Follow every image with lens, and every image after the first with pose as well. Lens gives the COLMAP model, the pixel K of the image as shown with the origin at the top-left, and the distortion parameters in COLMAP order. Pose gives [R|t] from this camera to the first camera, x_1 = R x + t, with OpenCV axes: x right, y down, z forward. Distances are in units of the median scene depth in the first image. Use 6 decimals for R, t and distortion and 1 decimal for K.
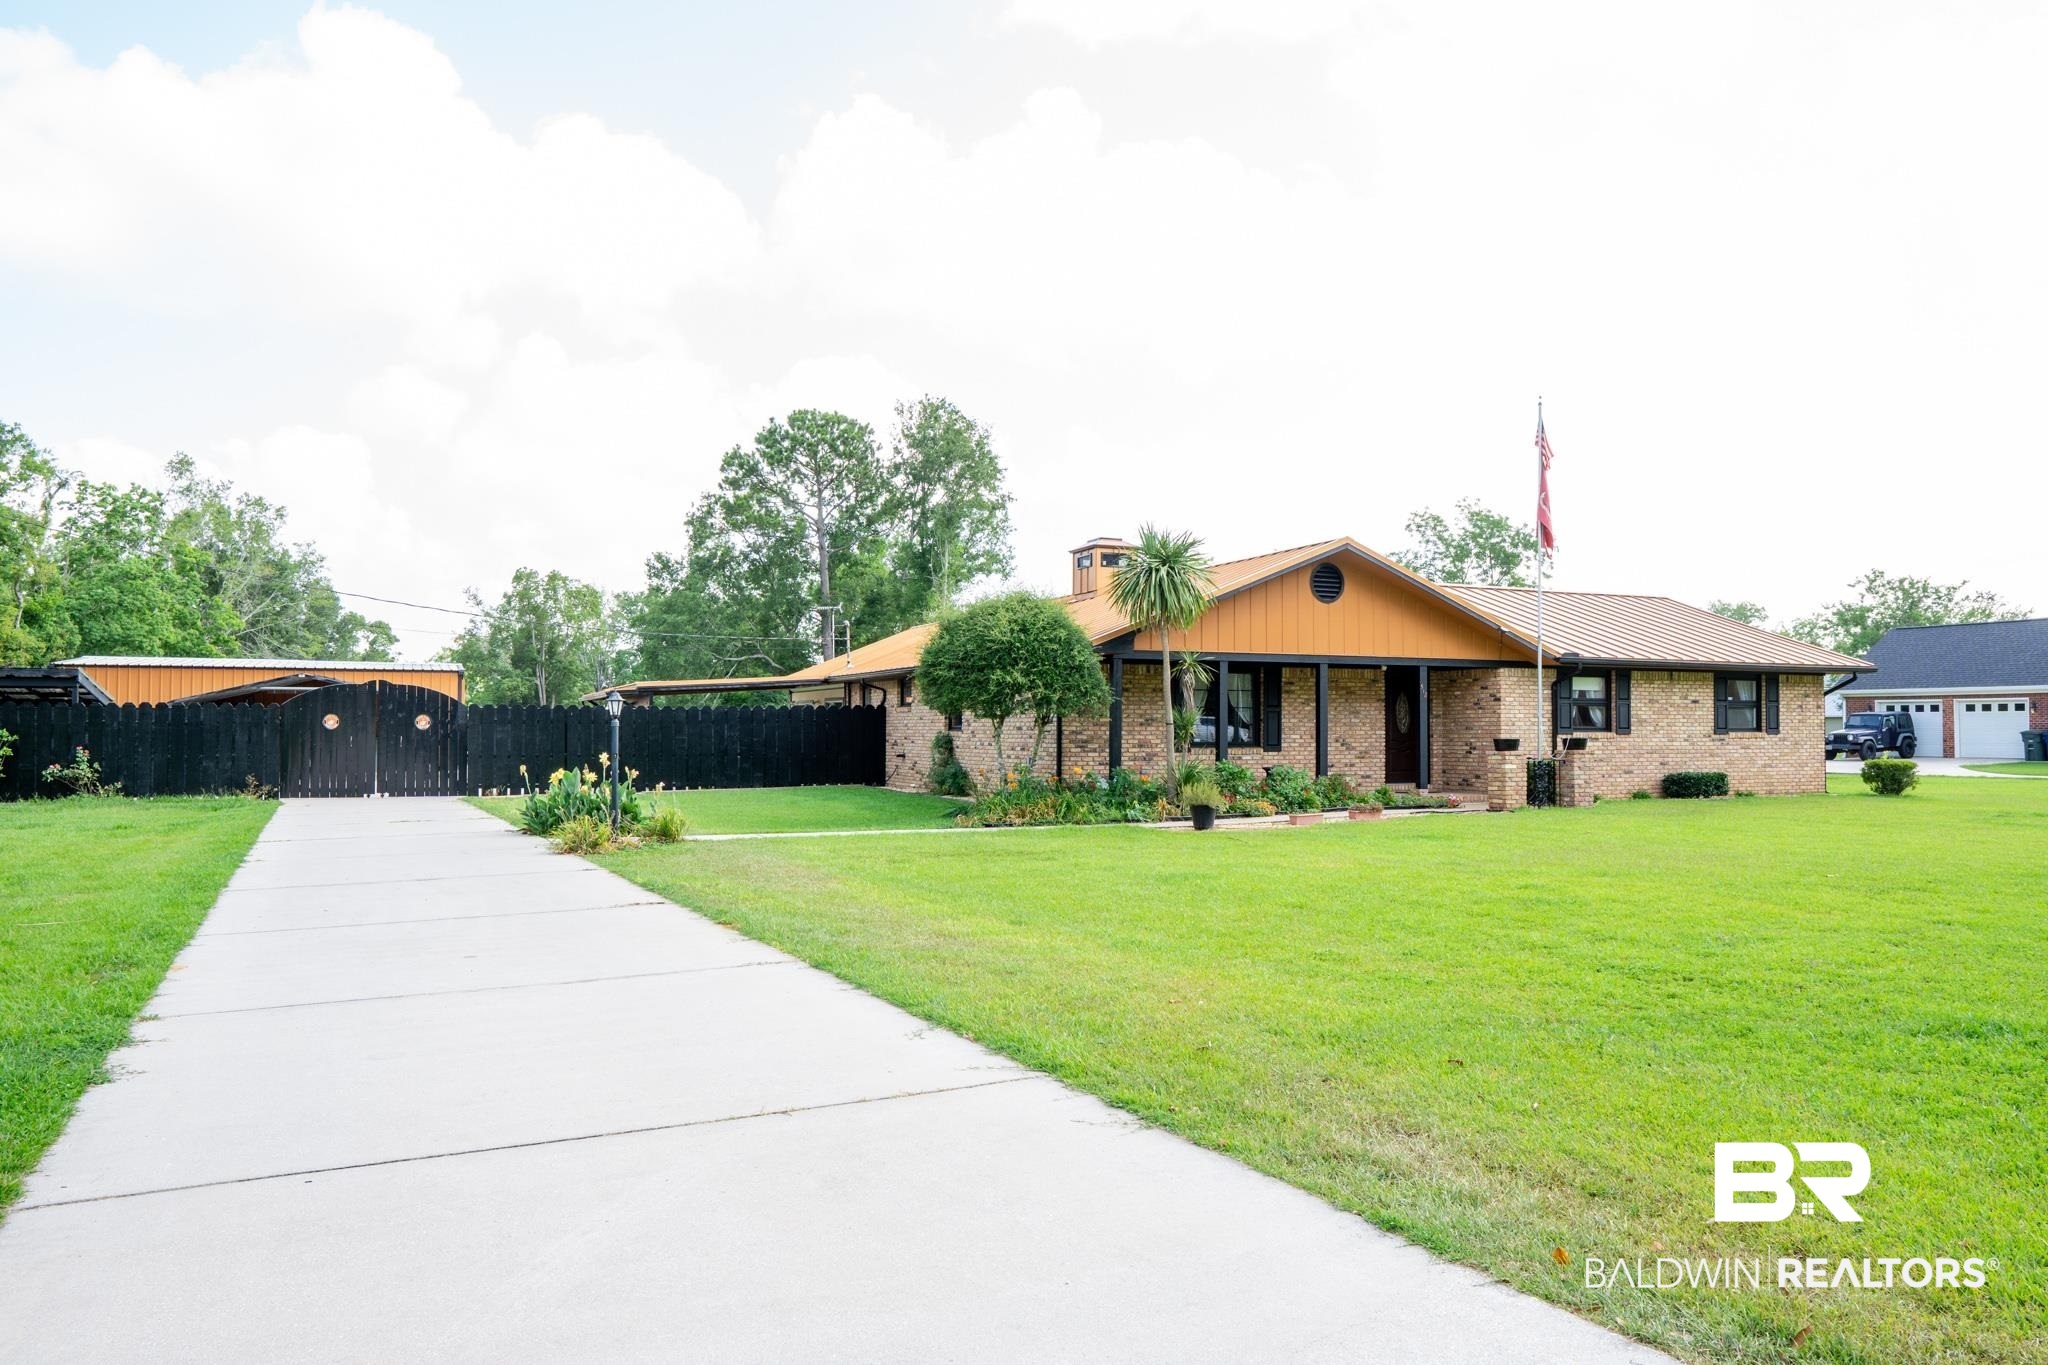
lens RADIAL K [[1442.6, 0, 1017.7], [0, 1442.6, 690.4], [0, 0, 1]] dist [-0.108756, 0.066710]
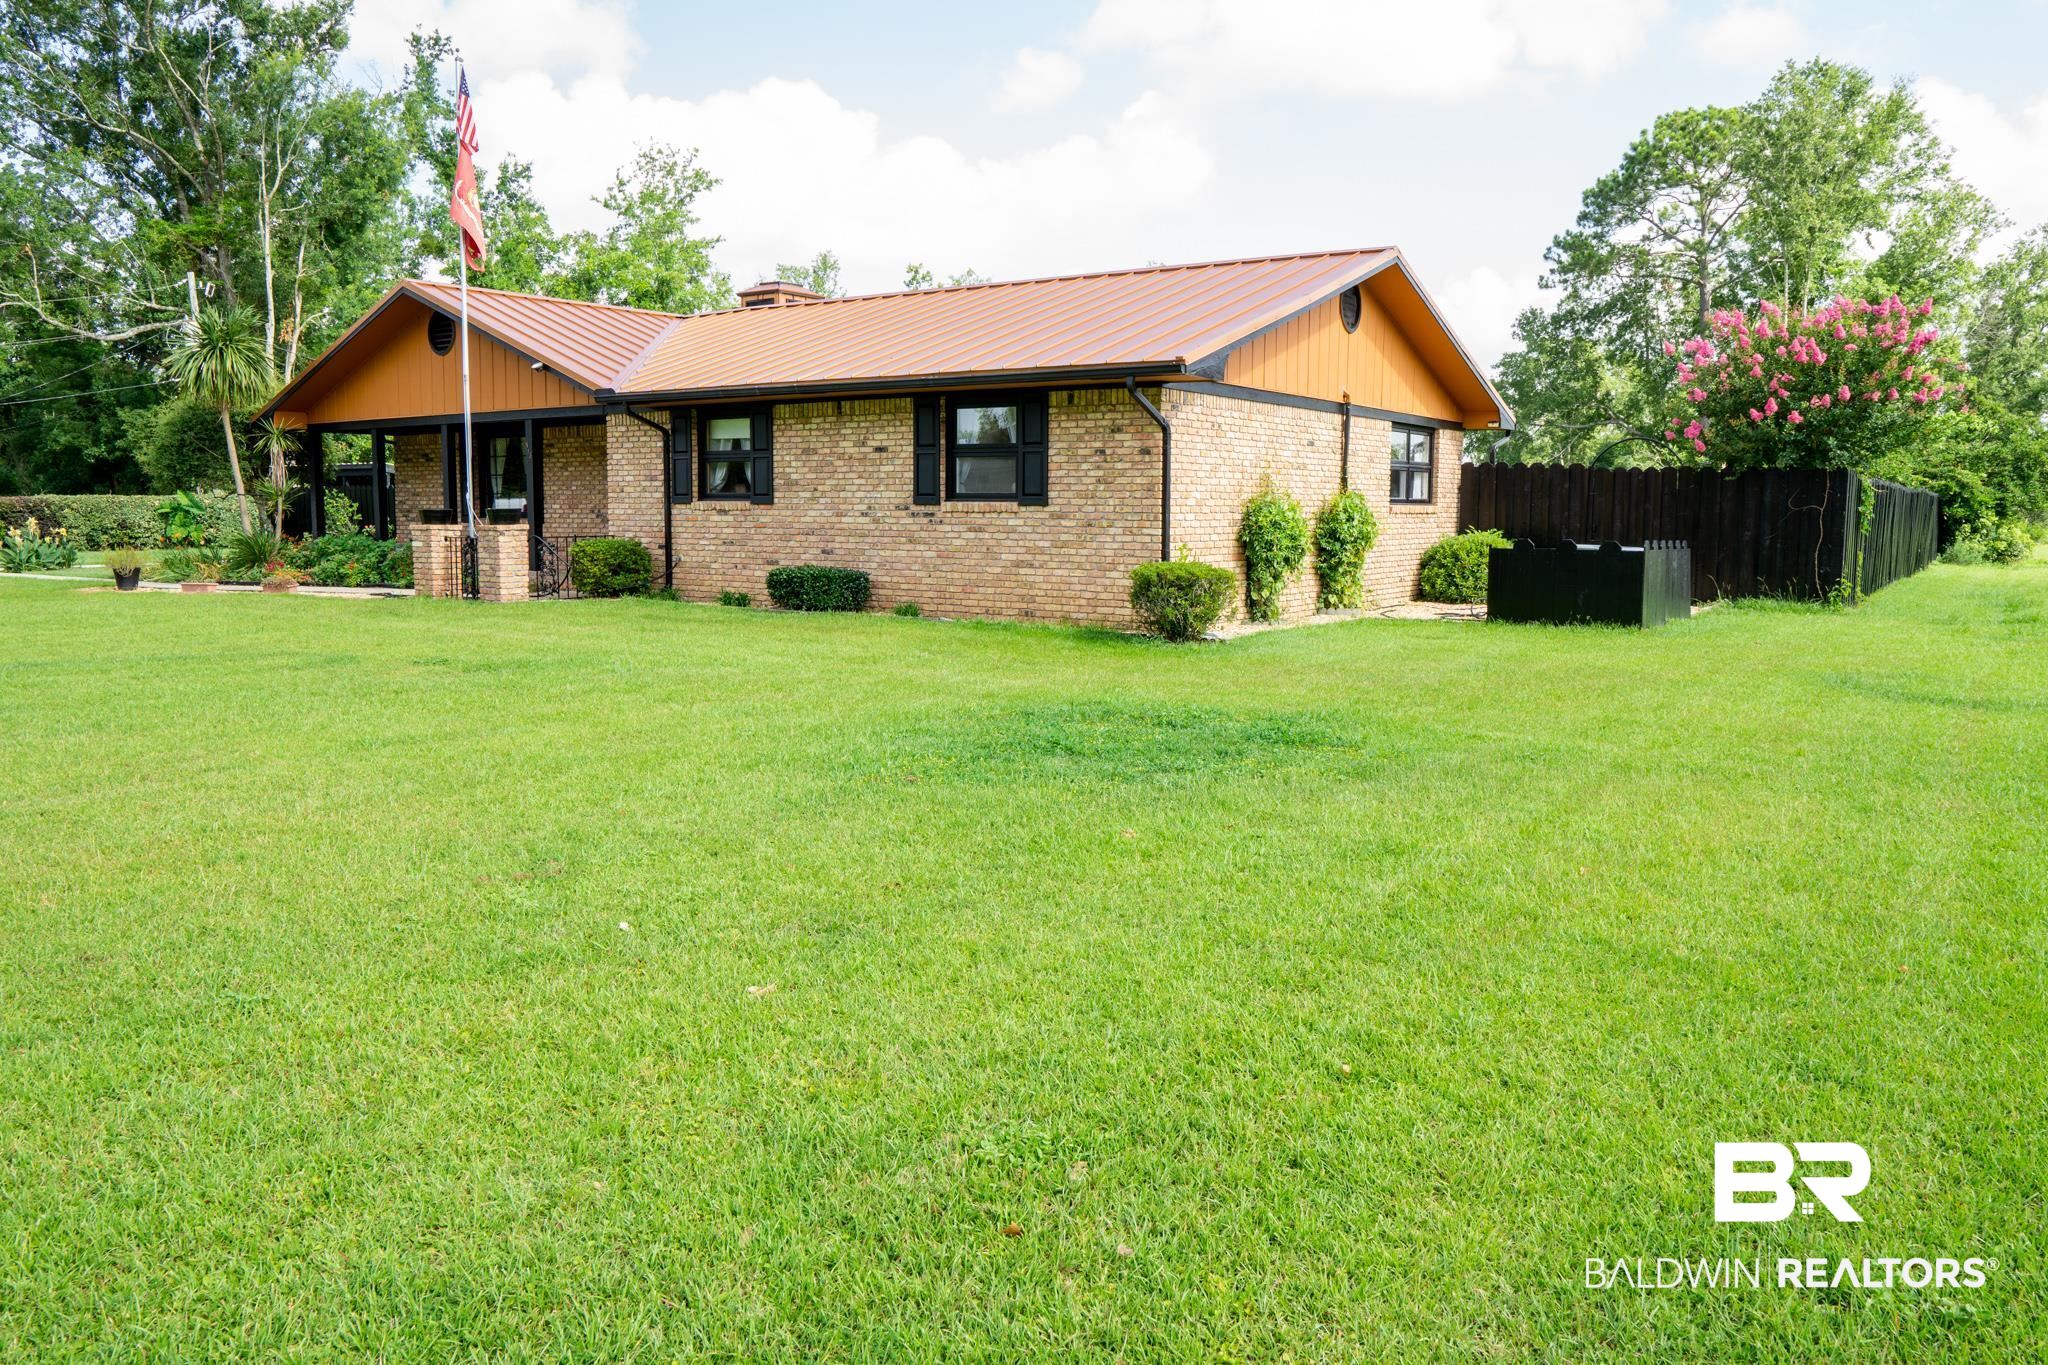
lens RADIAL K [[1442.6, 0, 1017.7], [0, 1442.6, 690.4], [0, 0, 1]] dist [-0.108756, 0.066710]
pose [[0.548072, 0.109451, -0.829239, 0.920533], [0.018614, 0.989560, 0.142915, 0.020655], [0.836224, -0.093763, 0.540312, 0.641574]]
